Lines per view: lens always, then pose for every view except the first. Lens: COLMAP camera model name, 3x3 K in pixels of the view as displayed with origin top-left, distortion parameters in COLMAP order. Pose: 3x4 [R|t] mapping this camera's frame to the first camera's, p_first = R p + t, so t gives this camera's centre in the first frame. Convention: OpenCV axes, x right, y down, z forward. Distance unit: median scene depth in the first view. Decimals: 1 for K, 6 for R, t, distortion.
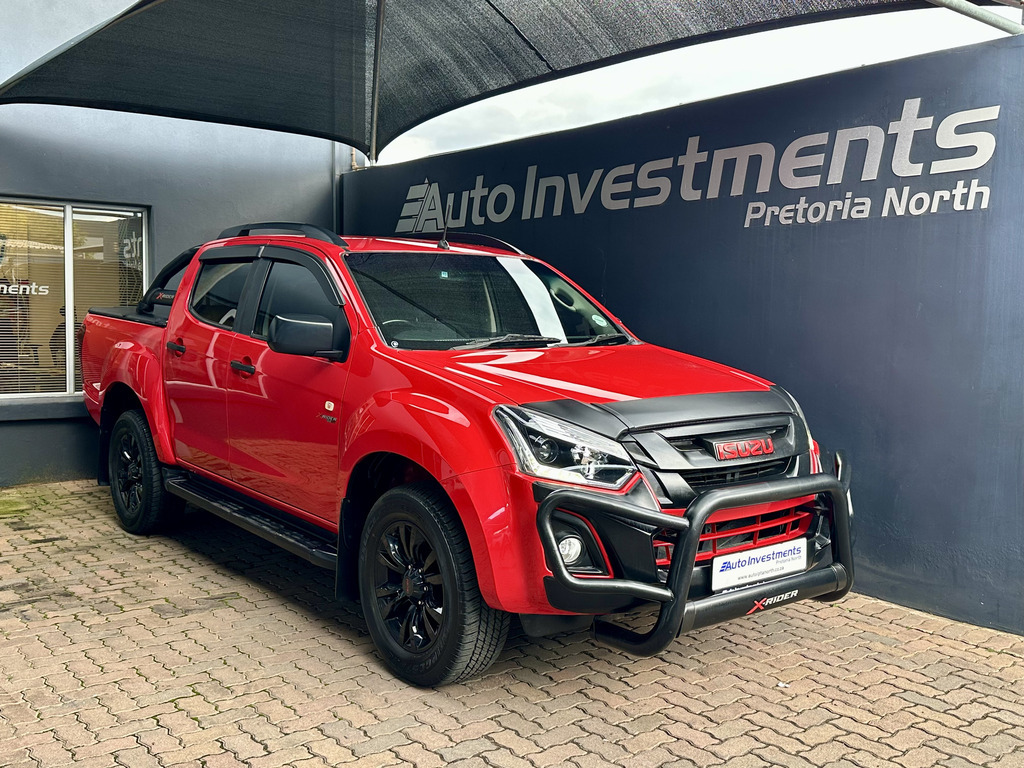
lens RADIAL K [[993.9, 0, 512.0], [0, 993.9, 384.0], [0, 0, 1]] dist [0.114996, -0.225081]
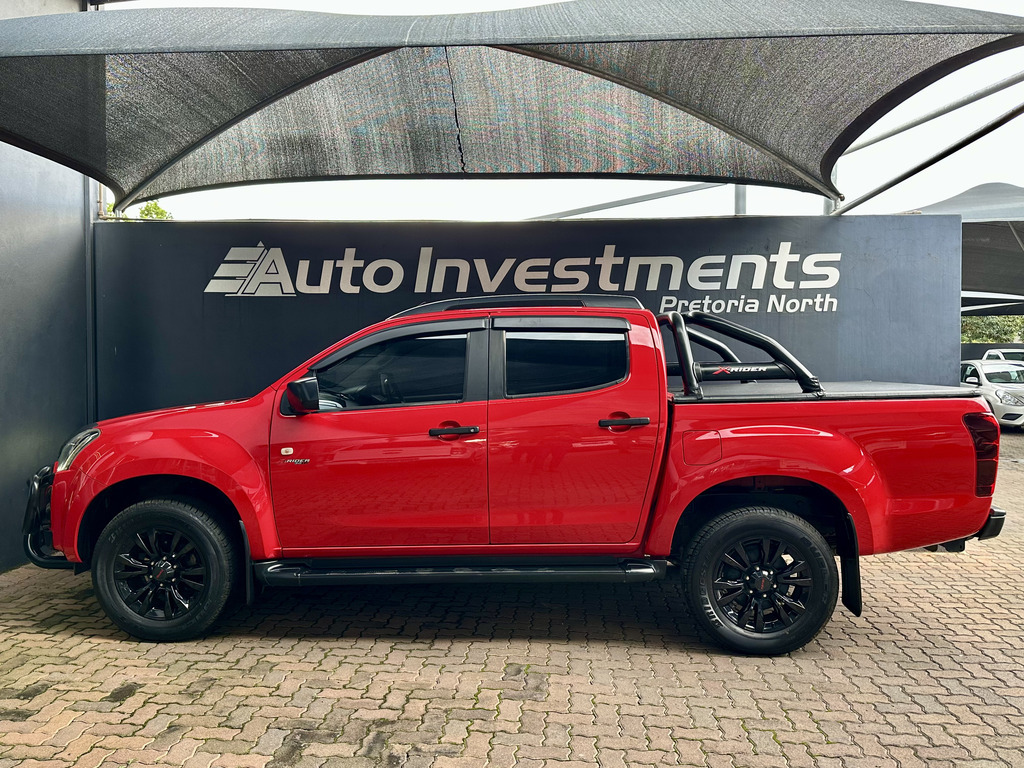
lens RADIAL K [[801.0, 0, 512.0], [0, 801.0, 384.0], [0, 0, 1]] dist [0.160698, -0.257849]
pose [[0.659431, -0.030090, 0.751163, -0.819639], [0.062420, 0.997940, -0.014822, -0.053313], [-0.749169, 0.056661, 0.659951, 0.421472]]
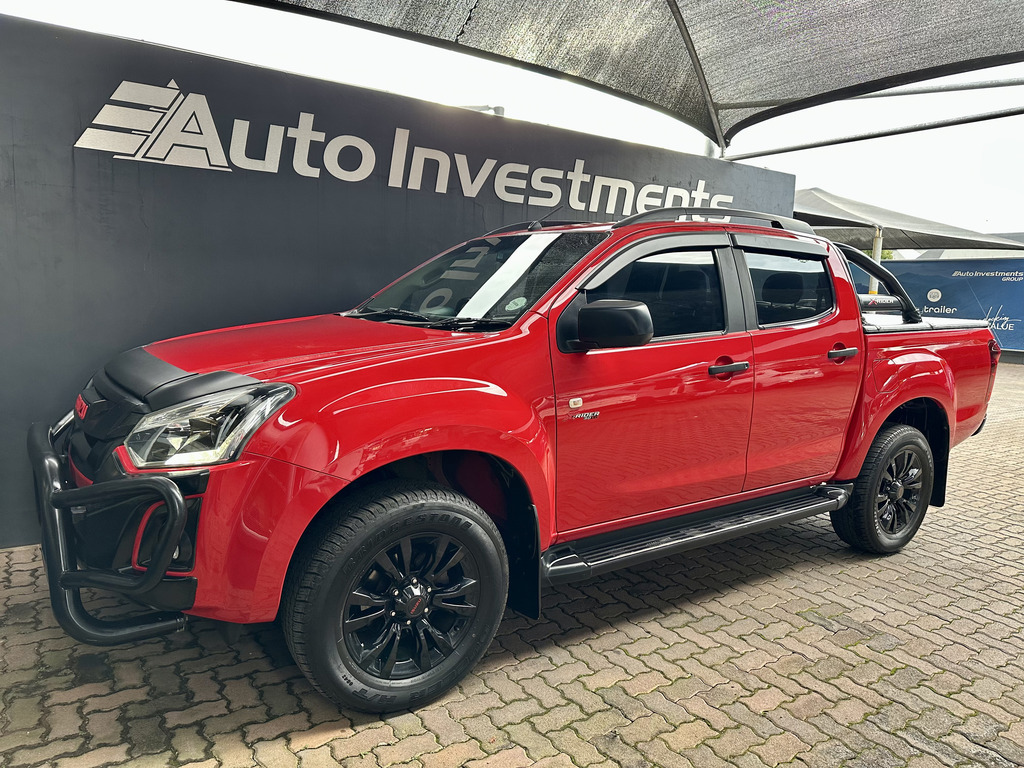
lens RADIAL K [[719.5, 0, 512.0], [0, 719.5, 384.0], [0, 0, 1]] dist [0.087574, -0.148461]
pose [[0.059118, -0.135489, 0.989014, -0.873791], [0.036347, 0.990382, 0.133504, -0.096416], [-0.997589, 0.028055, 0.063474, 1.143317]]
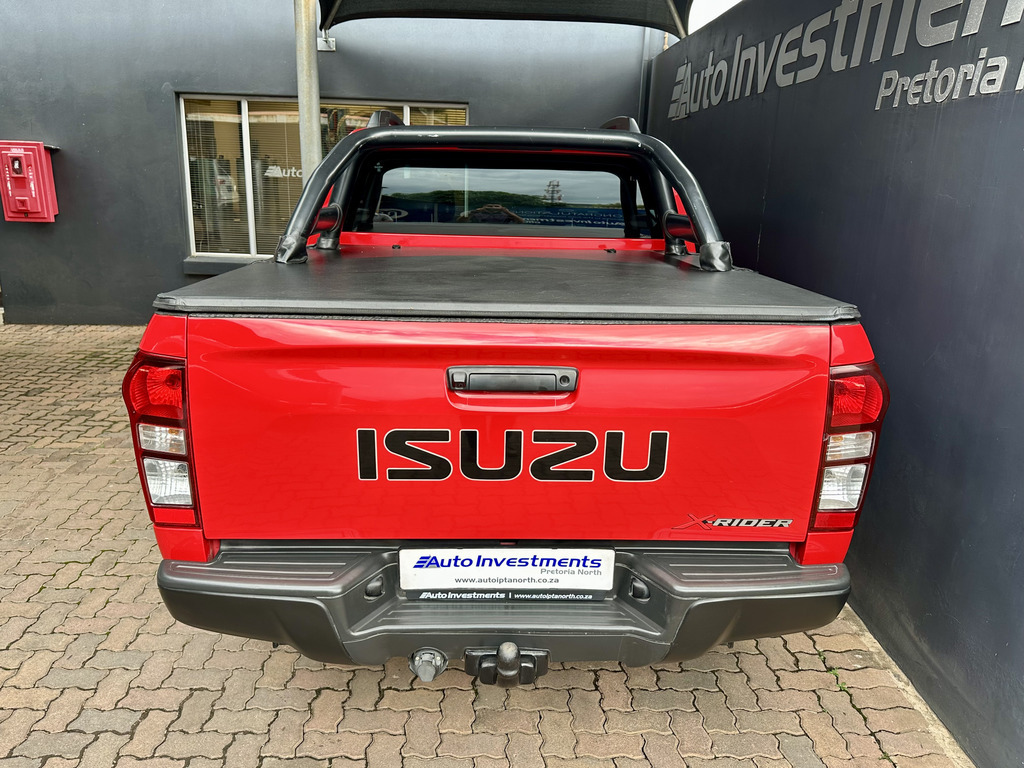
lens RADIAL K [[785.3, 0, 512.0], [0, 785.3, 384.0], [0, 0, 1]] dist [0.000916, -0.000841]
pose [[0.802116, 0.165035, -0.573910, 0.391293], [-0.054407, 0.977253, 0.204980, -0.073325], [0.594684, -0.133193, 0.792850, 0.421061]]
